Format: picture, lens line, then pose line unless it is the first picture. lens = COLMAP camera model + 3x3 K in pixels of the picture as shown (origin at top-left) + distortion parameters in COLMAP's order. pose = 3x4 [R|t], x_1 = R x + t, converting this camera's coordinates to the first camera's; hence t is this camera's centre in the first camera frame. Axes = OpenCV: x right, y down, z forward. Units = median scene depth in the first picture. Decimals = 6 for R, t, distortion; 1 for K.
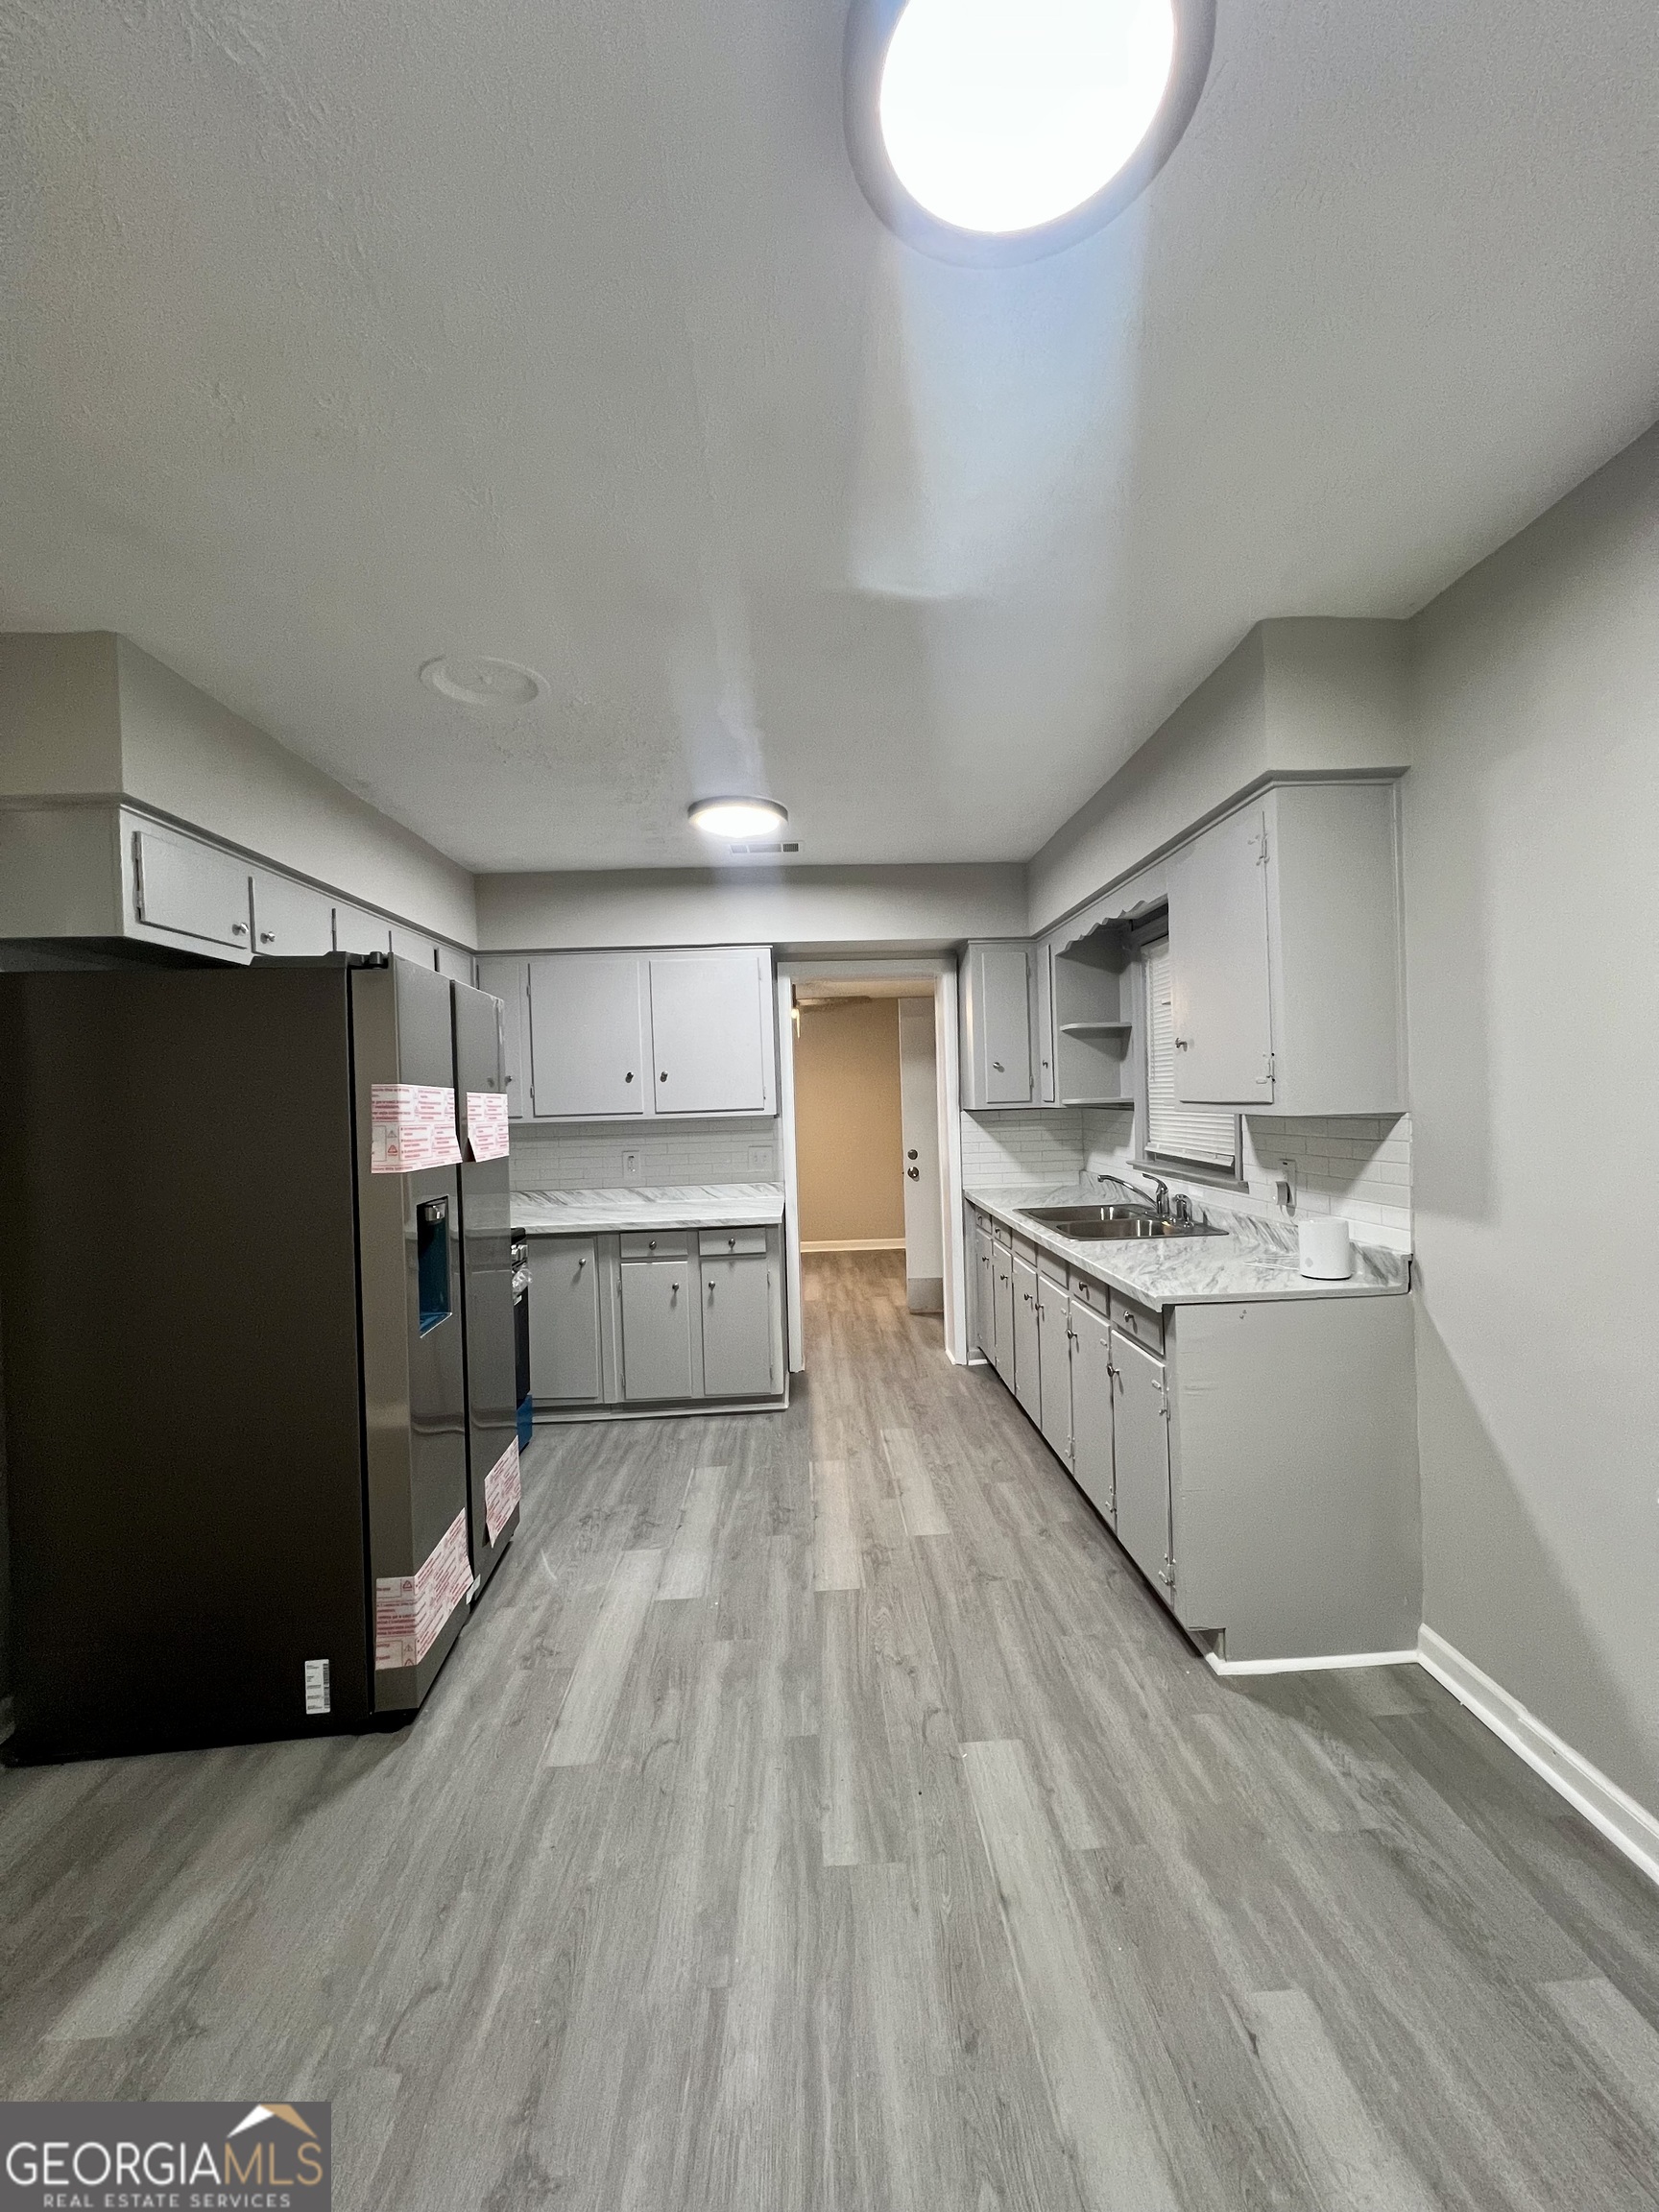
lens RADIAL K [[884.1, 0, 841.0], [0, 884.1, 1105.1], [0, 0, 1]] dist [0.001925, 0.000083]
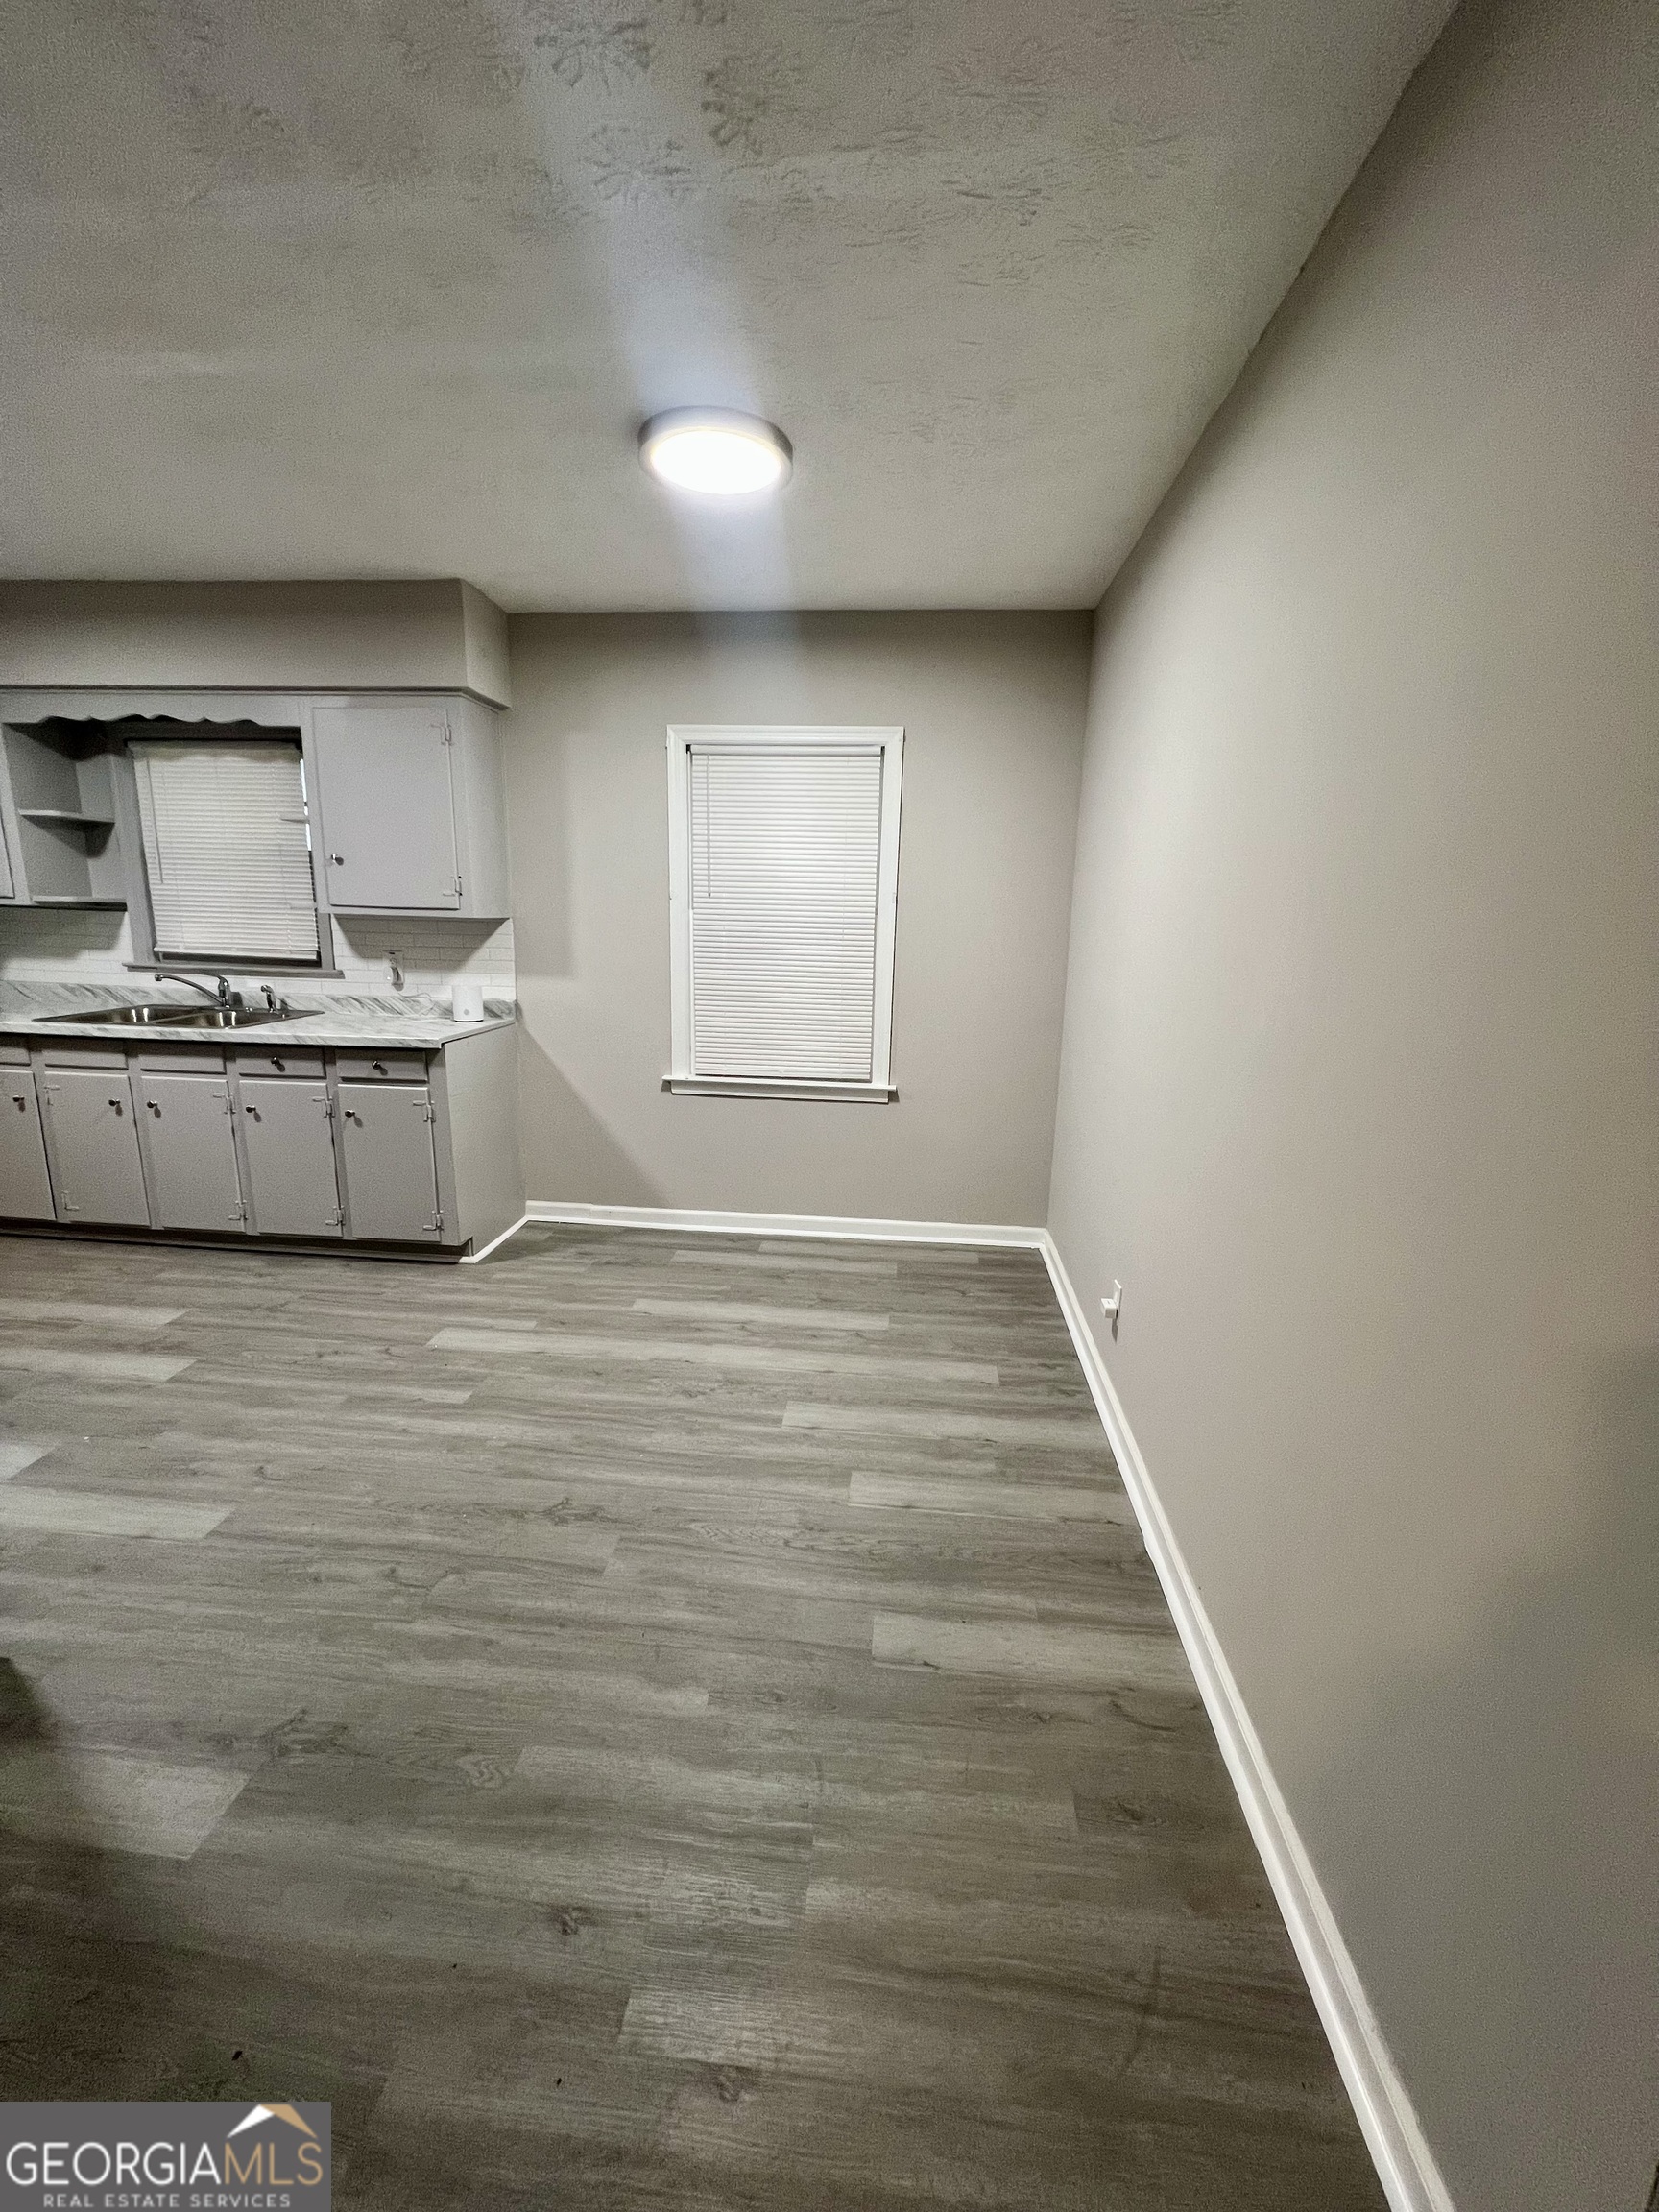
lens RADIAL K [[884.1, 0, 841.0], [0, 884.1, 1105.1], [0, 0, 1]] dist [0.001925, 0.000083]
pose [[0.130560, -0.181111, 0.974758, -0.842126], [-0.021413, 0.982429, 0.185404, 0.027384], [-0.991209, -0.045079, 0.124388, 0.106828]]
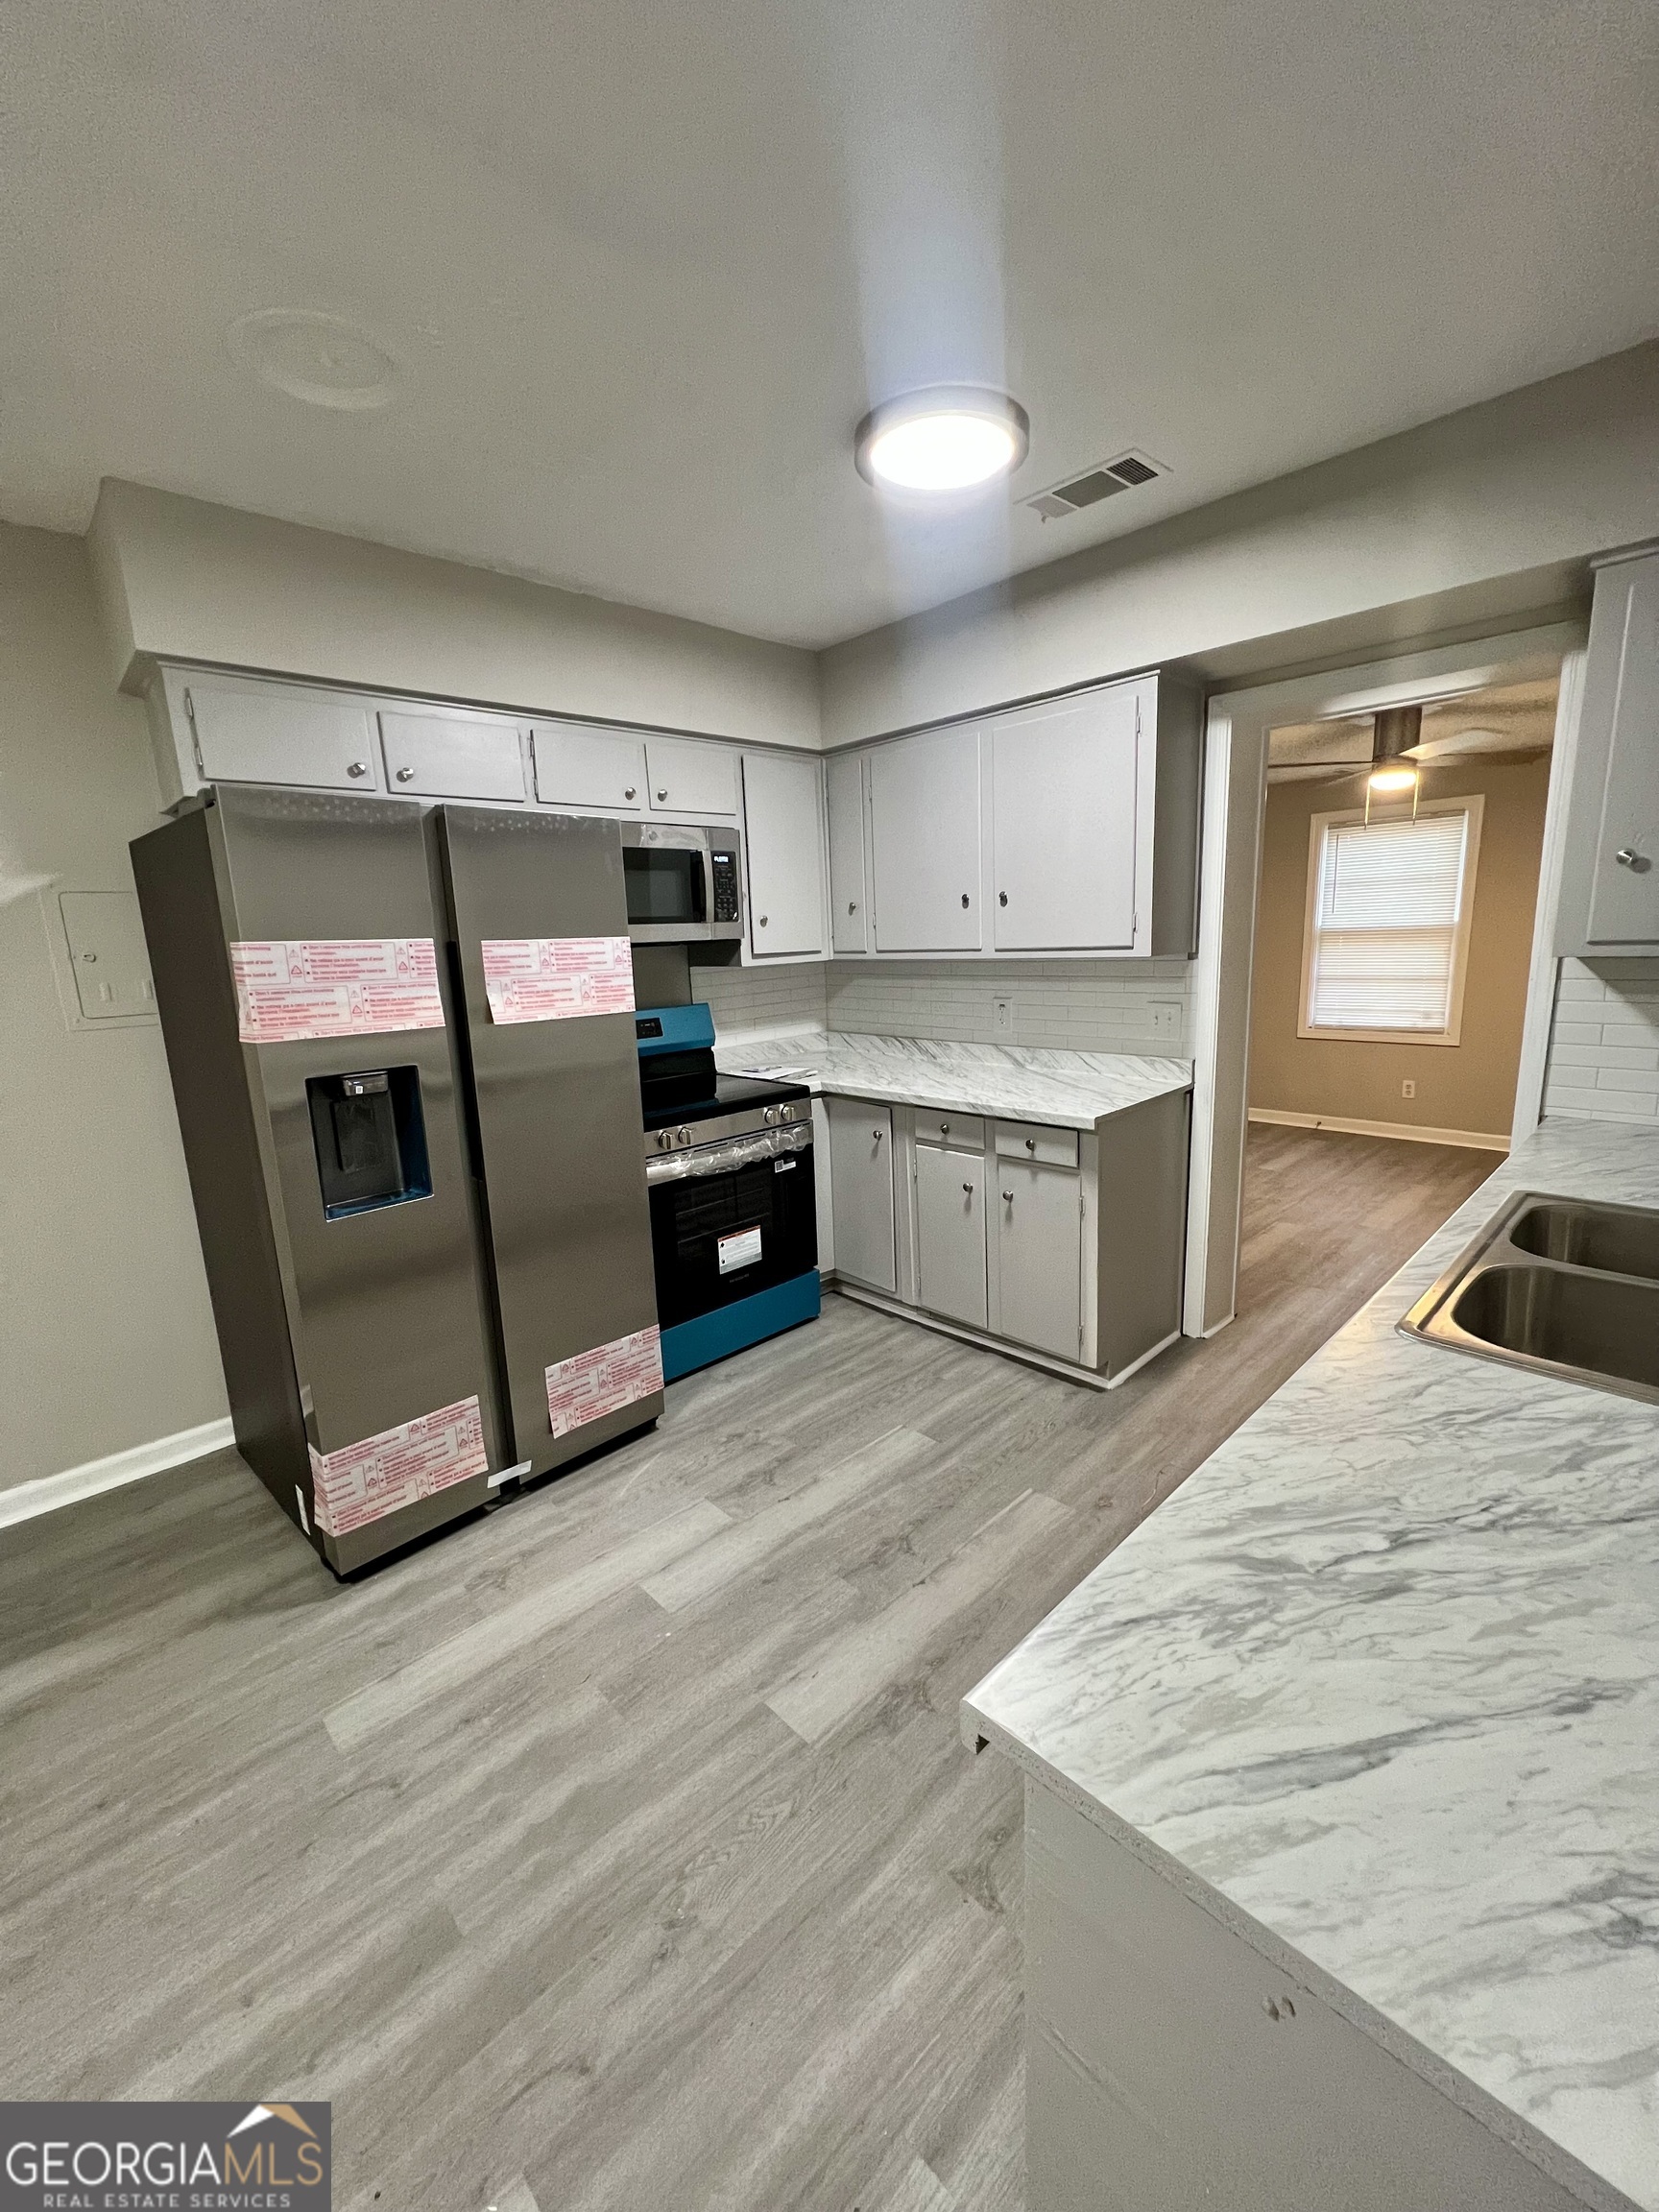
lens RADIAL K [[885.9, 0, 829.5], [0, 885.9, 1106.0], [0, 0, 1]] dist [-0.000388, 0.000199]
pose [[0.661660, 0.151816, -0.734274, 0.416822], [0.009204, 0.977569, 0.210412, -0.033092], [0.749748, -0.145980, 0.645421, 0.651334]]
